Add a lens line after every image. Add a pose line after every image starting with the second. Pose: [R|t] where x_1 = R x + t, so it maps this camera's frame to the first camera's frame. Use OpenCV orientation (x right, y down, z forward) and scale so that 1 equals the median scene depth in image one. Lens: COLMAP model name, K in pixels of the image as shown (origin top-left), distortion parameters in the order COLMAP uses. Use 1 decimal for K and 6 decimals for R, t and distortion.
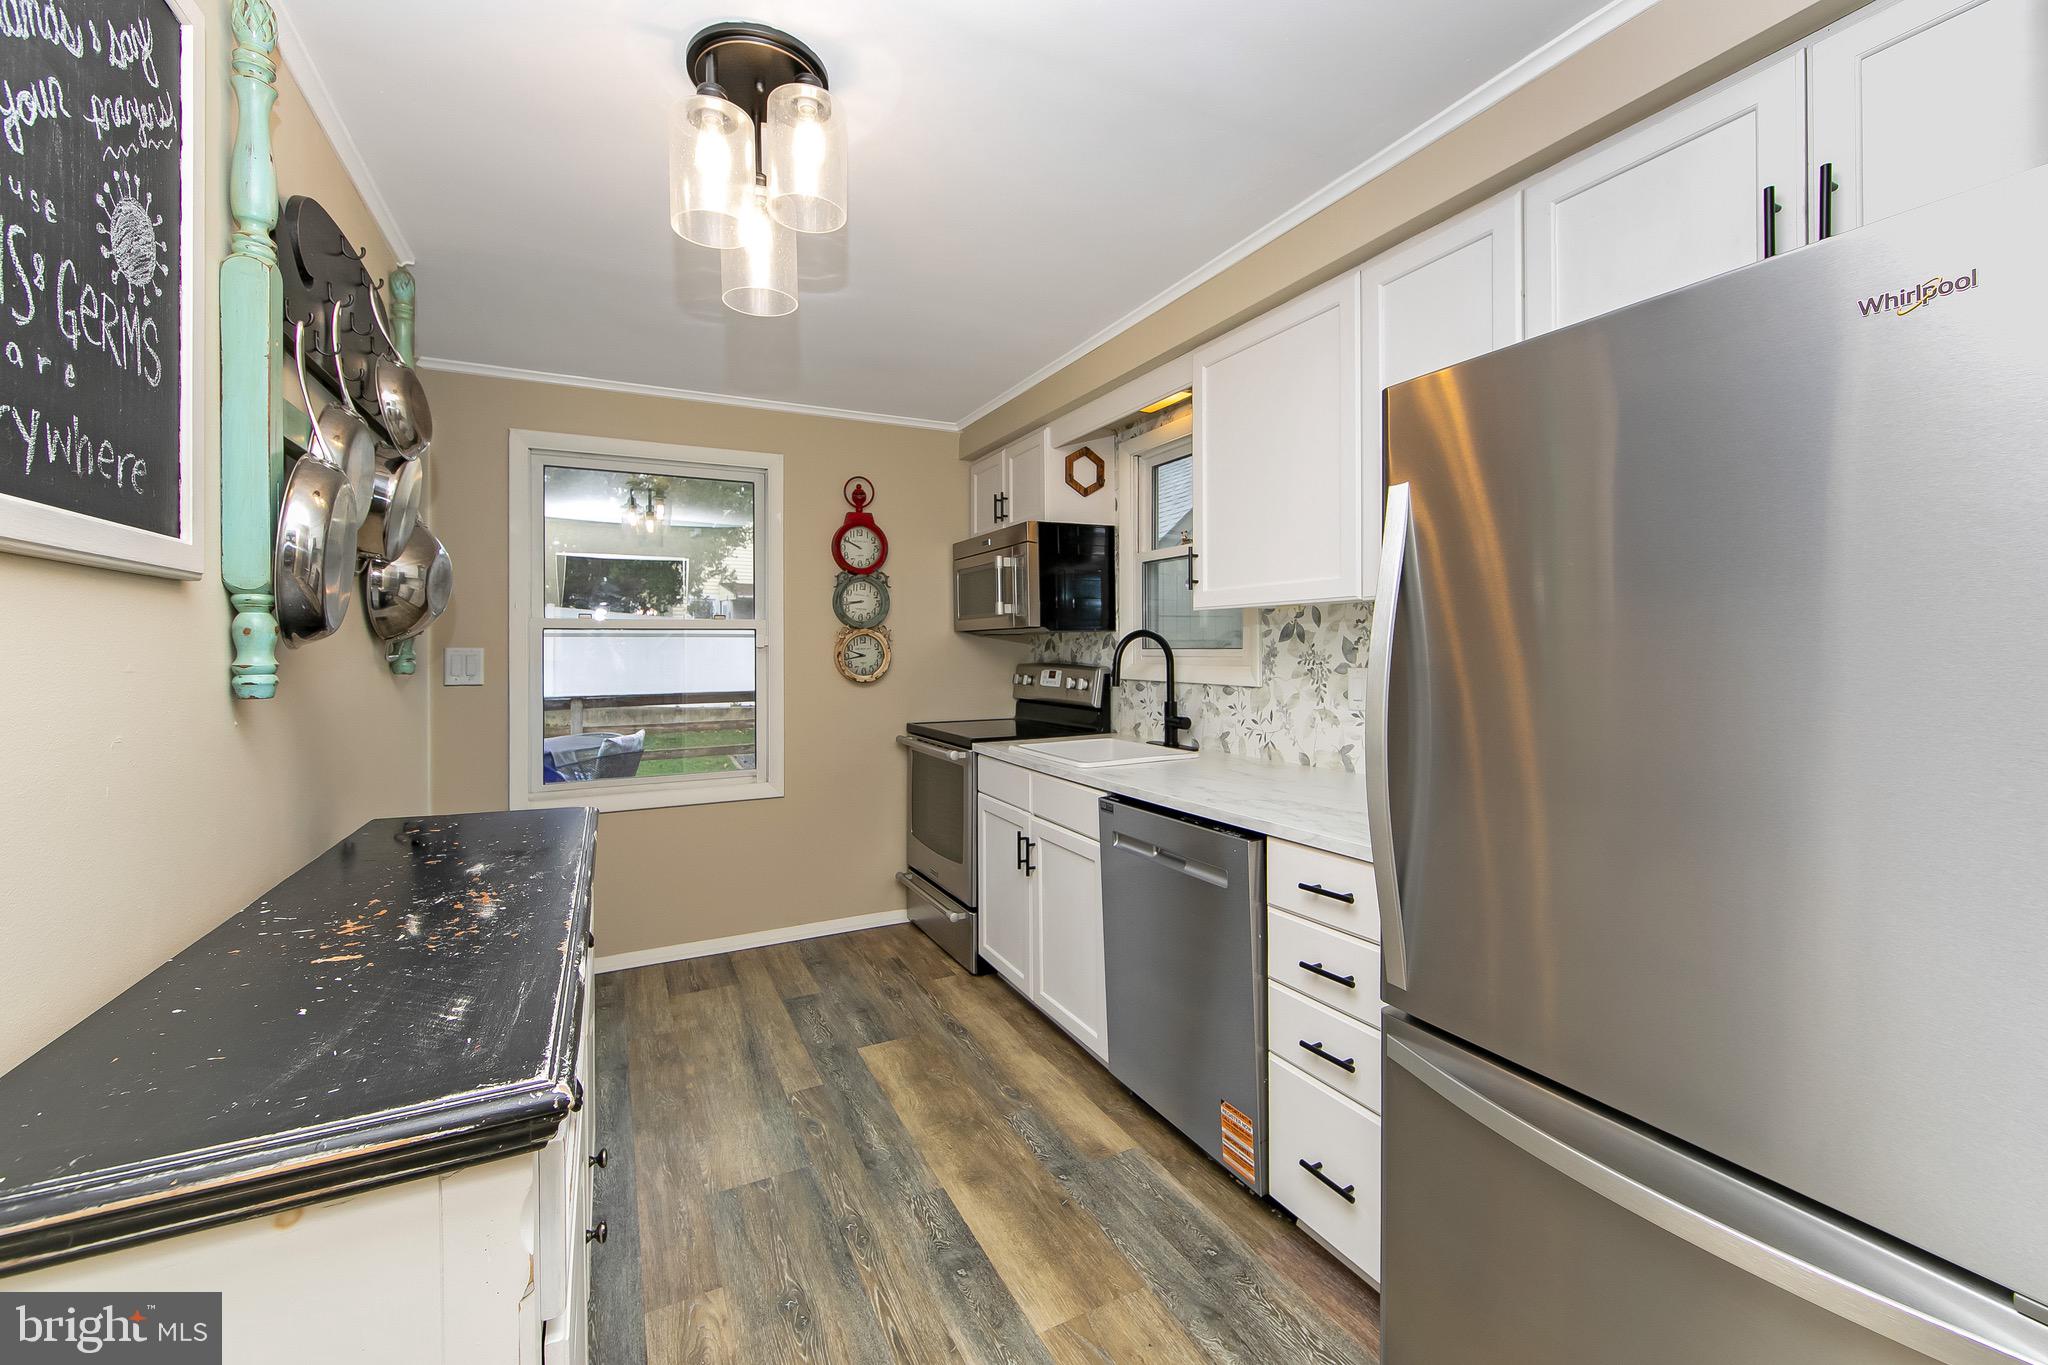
lens RADIAL K [[825.7, 0, 1020.4], [0, 825.7, 645.1], [0, 0, 1]] dist [-0.000048, 0.000066]
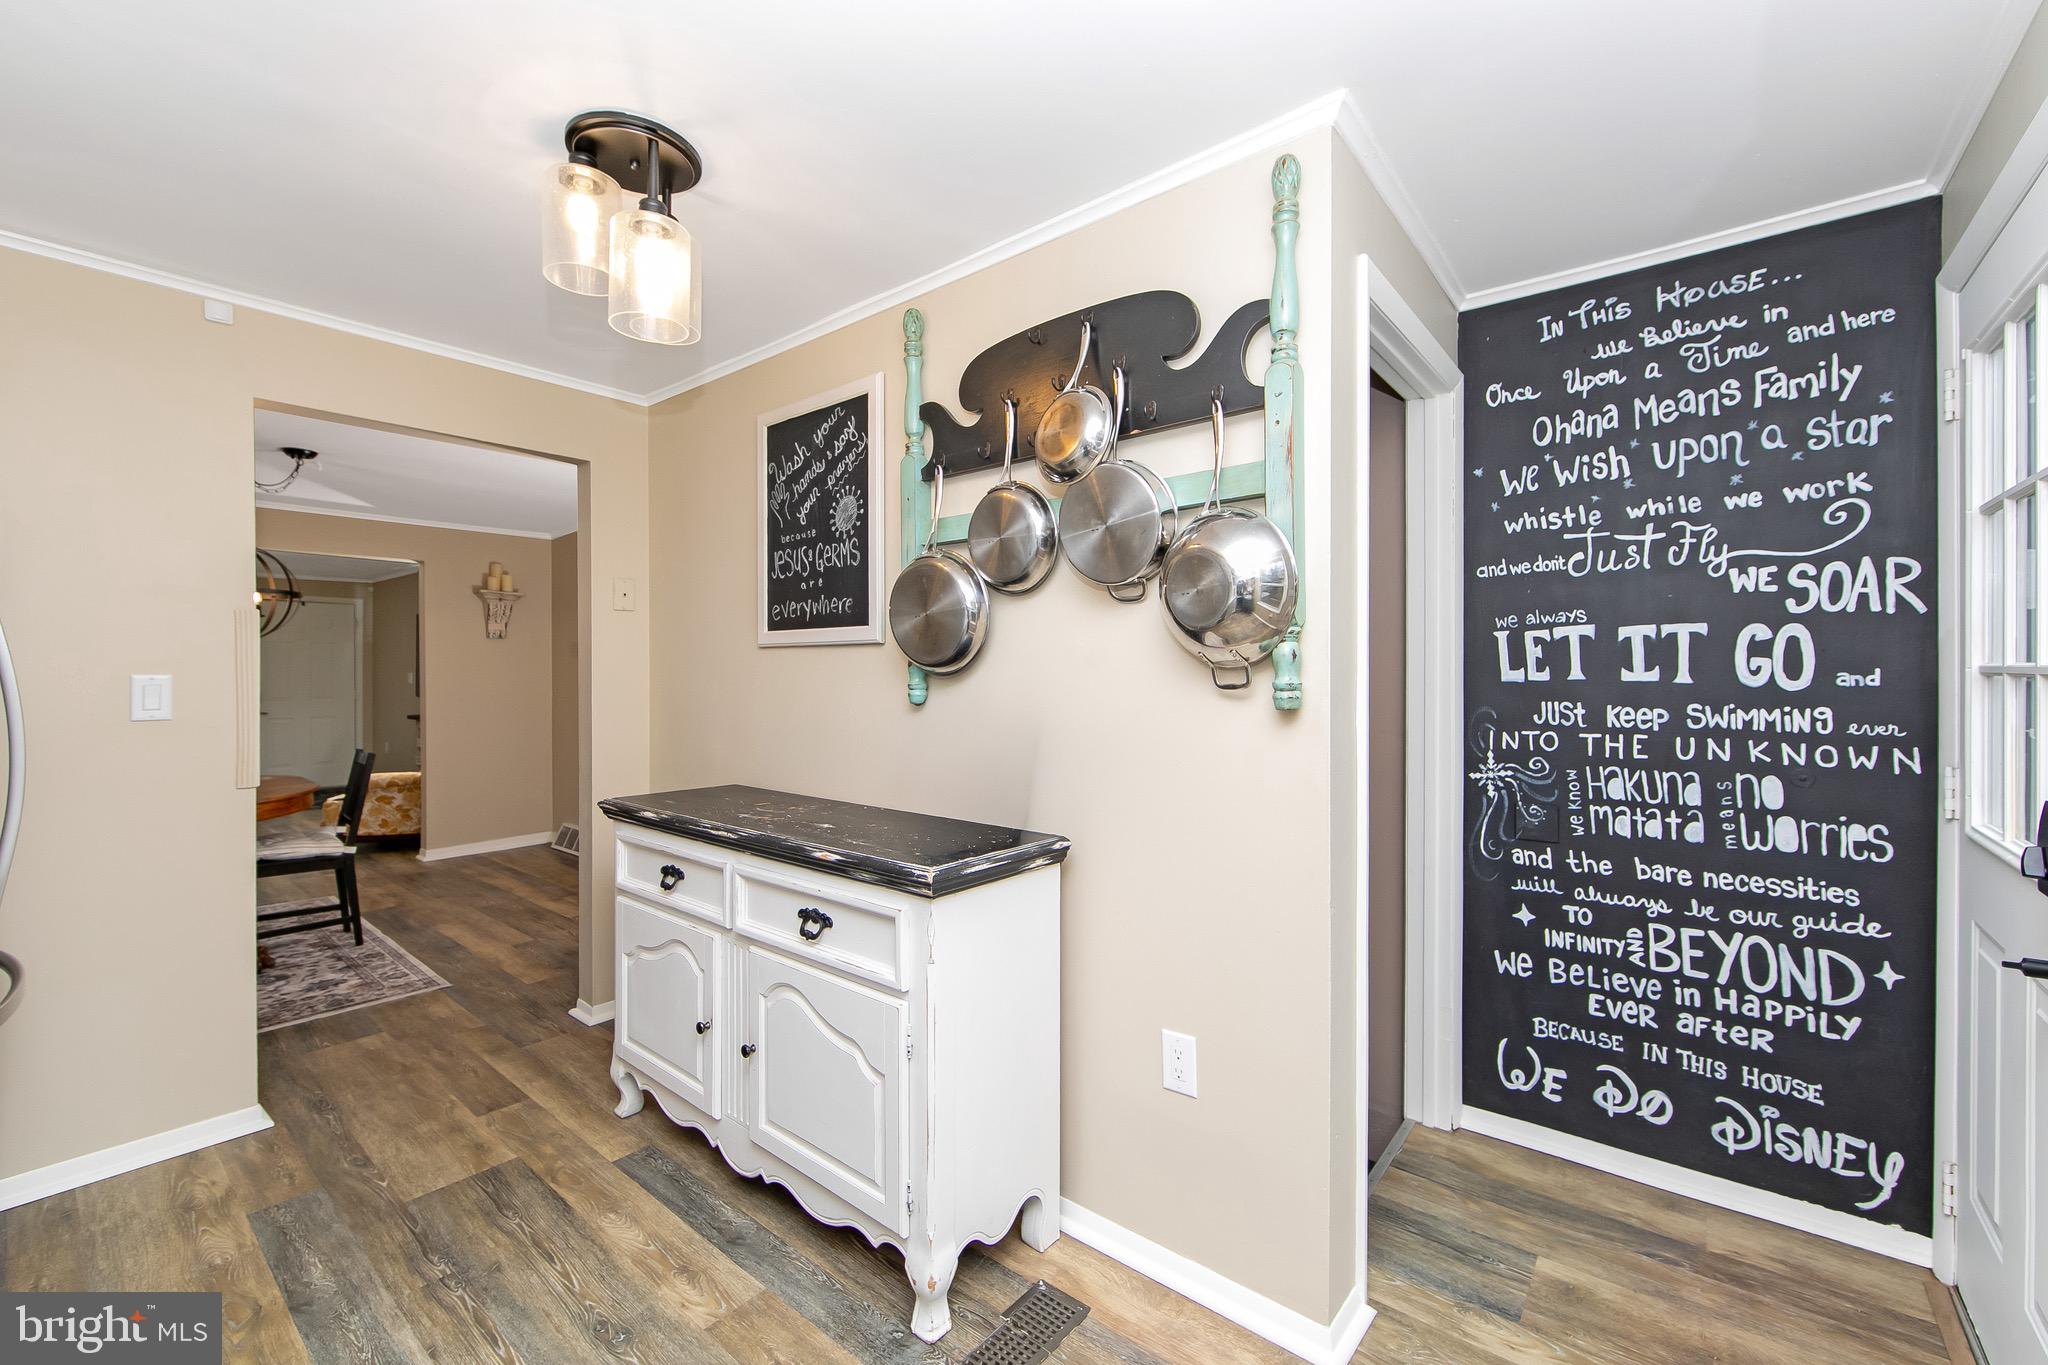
lens RADIAL K [[827.7, 0, 1035.3], [0, 827.7, 671.9], [0, 0, 1]] dist [-0.002313, 0.000249]
pose [[-0.909003, 0.008041, -0.416713, -0.203968], [0.008701, 0.999962, 0.000317, -0.000334], [0.416700, -0.003338, -0.909038, 1.327656]]
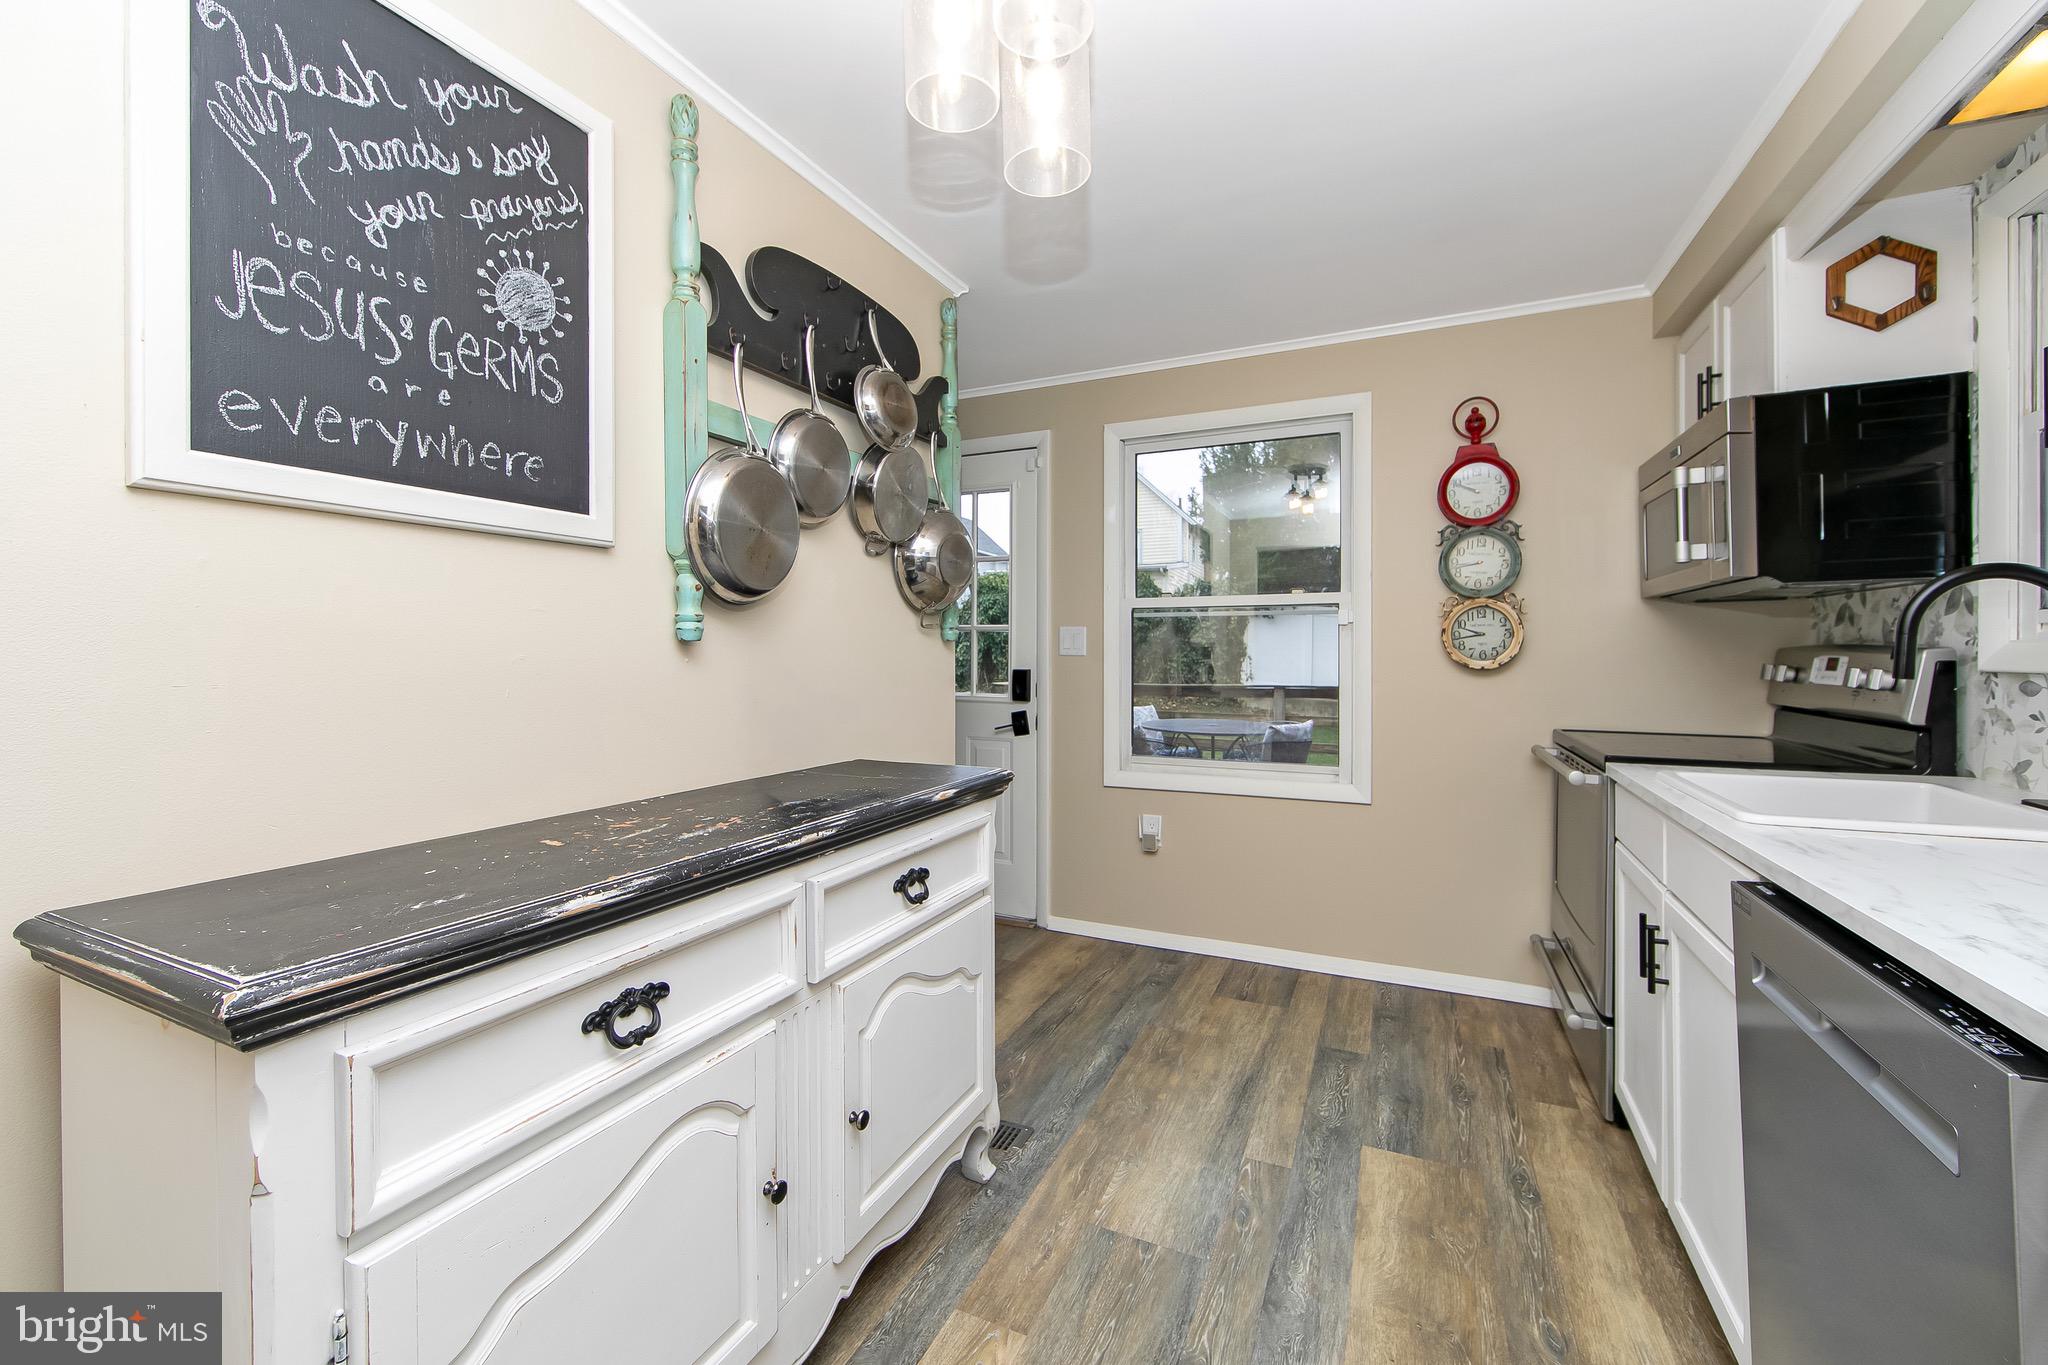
lens RADIAL K [[818.4, 0, 1028.0], [0, 818.4, 650.0], [0, 0, 1]] dist [-0.001386, -0.000282]
pose [[0.618939, 0.005062, -0.785422, 0.199978], [-0.001931, 0.999986, 0.004923, 0.034956], [0.785436, -0.001530, 0.618940, 0.304890]]
